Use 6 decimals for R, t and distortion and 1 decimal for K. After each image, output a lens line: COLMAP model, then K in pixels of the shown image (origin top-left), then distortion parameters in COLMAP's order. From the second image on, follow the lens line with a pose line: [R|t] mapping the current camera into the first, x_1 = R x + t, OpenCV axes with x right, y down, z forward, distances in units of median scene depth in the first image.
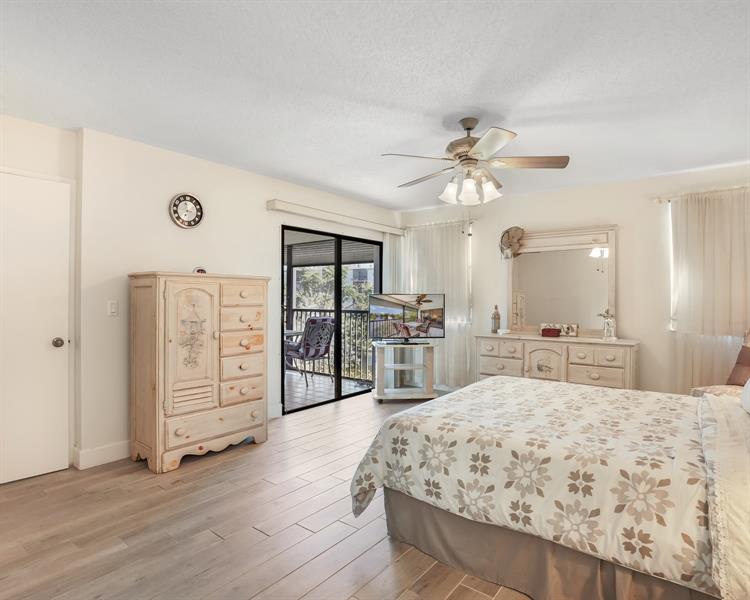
lens RADIAL K [[422.9, 0, 377.4], [0, 422.9, 304.0], [0, 0, 1]] dist [-0.064117, 0.023497]
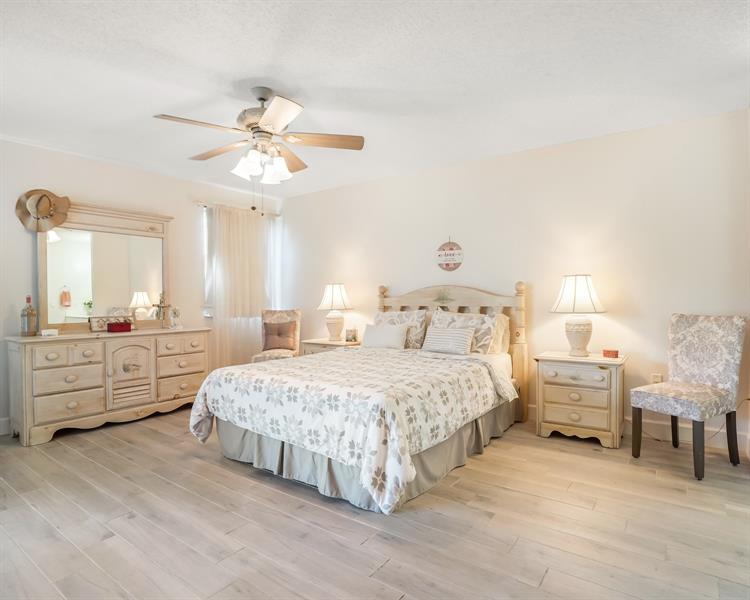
lens RADIAL K [[422.9, 0, 377.5], [0, 422.9, 302.7], [0, 0, 1]] dist [-0.064117, 0.023497]
pose [[-0.044371, -0.010530, 0.998960, -1.266000], [0.014377, 0.999834, 0.011178, 0.045394], [-0.998912, 0.014858, -0.044212, 1.397026]]
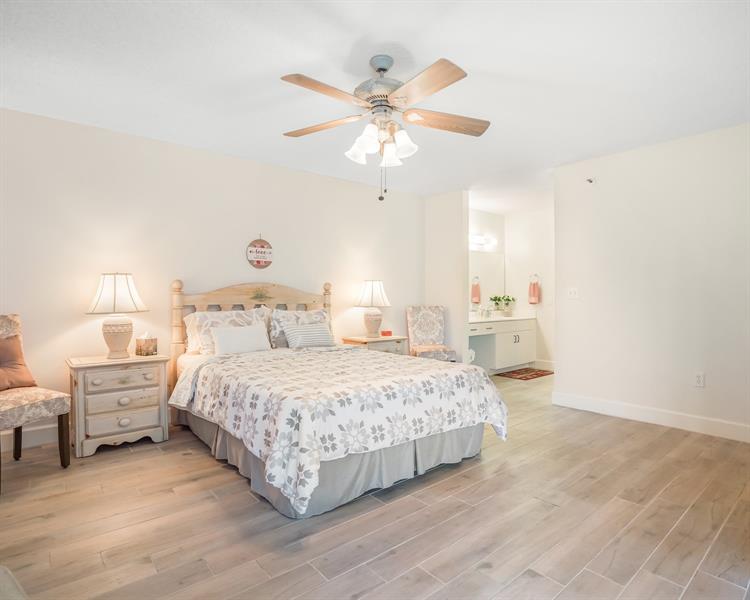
lens RADIAL K [[422.9, 0, 373.2], [0, 422.9, 296.3], [0, 0, 1]] dist [-0.064117, 0.023497]
pose [[-0.977860, 0.000312, 0.209260, 0.107242], [0.001832, 0.999973, 0.007070, 0.037134], [-0.209253, 0.007297, -0.977834, 3.184817]]
